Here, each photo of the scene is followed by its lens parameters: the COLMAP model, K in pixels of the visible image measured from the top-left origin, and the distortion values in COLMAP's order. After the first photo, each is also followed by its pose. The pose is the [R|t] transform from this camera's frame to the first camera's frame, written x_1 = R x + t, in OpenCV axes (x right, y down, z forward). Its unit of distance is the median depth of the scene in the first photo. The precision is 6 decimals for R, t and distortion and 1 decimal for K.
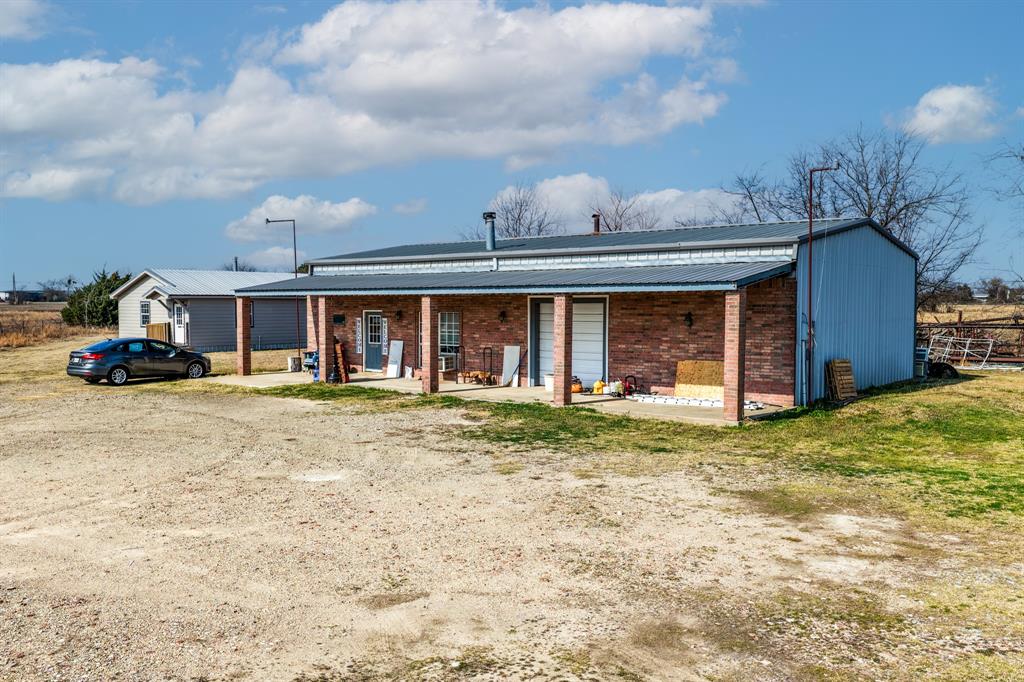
lens RADIAL K [[851.2, 0, 515.8], [0, 851.2, 346.2], [0, 0, 1]] dist [-0.011295, 0.029069]
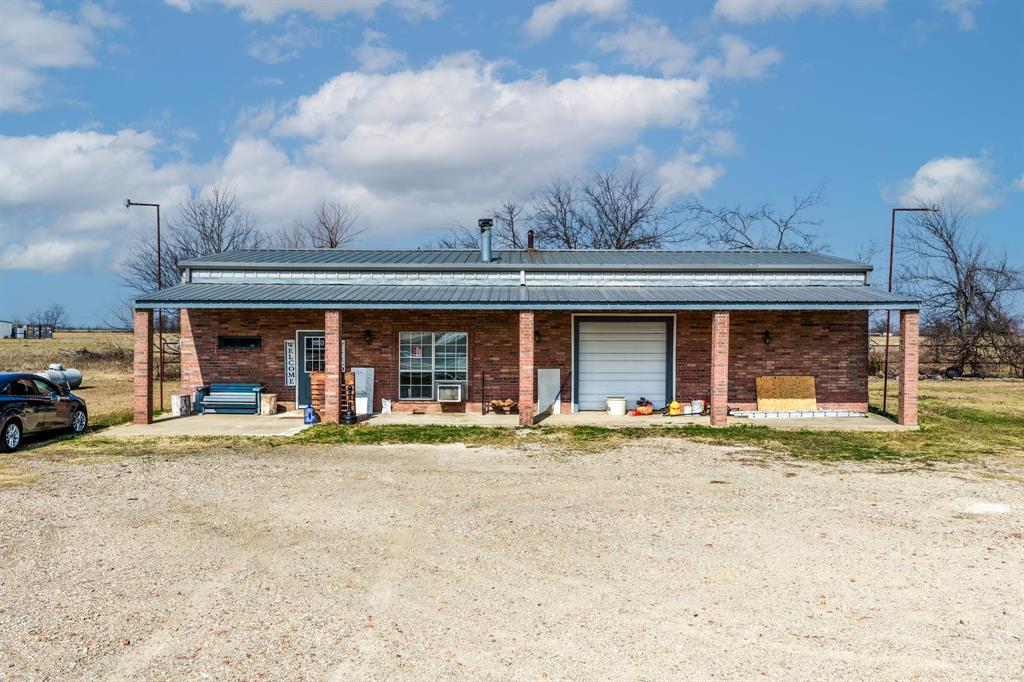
lens RADIAL K [[853.4, 0, 522.2], [0, 853.4, 338.3], [0, 0, 1]] dist [-0.007062, 0.017504]
pose [[0.773622, -0.003953, 0.633635, -0.643146], [0.028999, 0.999154, -0.029173, -0.007605], [-0.632983, 0.040943, 0.773082, 0.339804]]
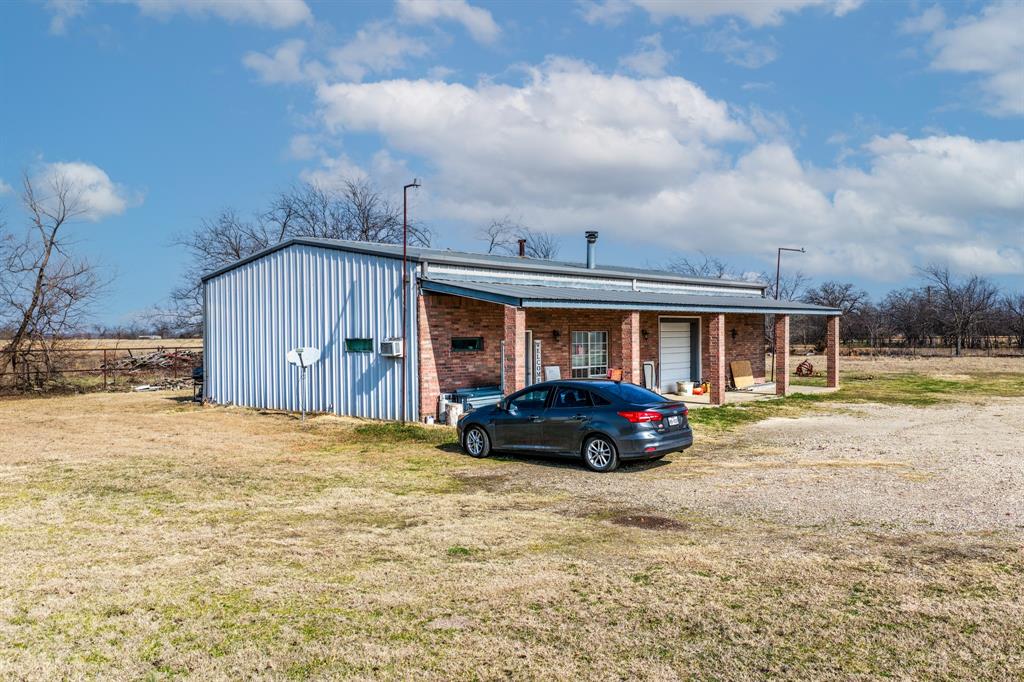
lens RADIAL K [[851.2, 0, 515.8], [0, 851.2, 346.2], [0, 0, 1]] dist [-0.011295, 0.029069]
pose [[0.034622, -0.016193, 0.999269, -1.179124], [0.058641, 0.998179, 0.014144, -0.048414], [-0.997679, 0.058109, 0.035509, 1.212248]]
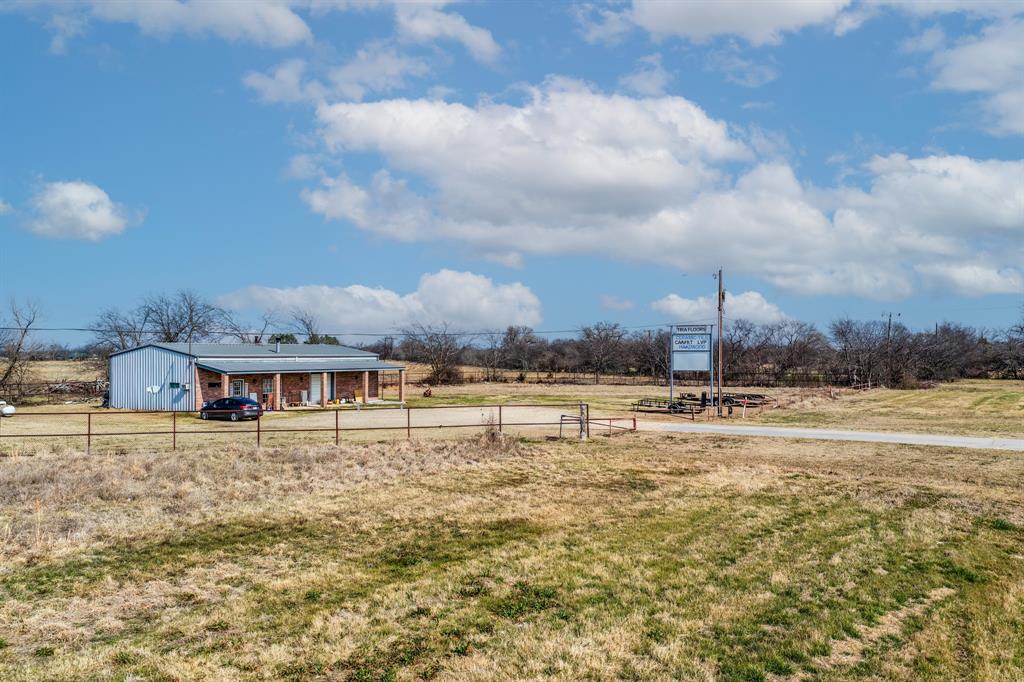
lens RADIAL K [[851.2, 0, 515.8], [0, 851.2, 346.2], [0, 0, 1]] dist [-0.011295, 0.029069]
pose [[-0.114298, 0.009081, 0.993405, -2.891346], [0.052435, 0.998620, -0.003096, -0.101493], [-0.992062, 0.051736, -0.114617, 0.691726]]
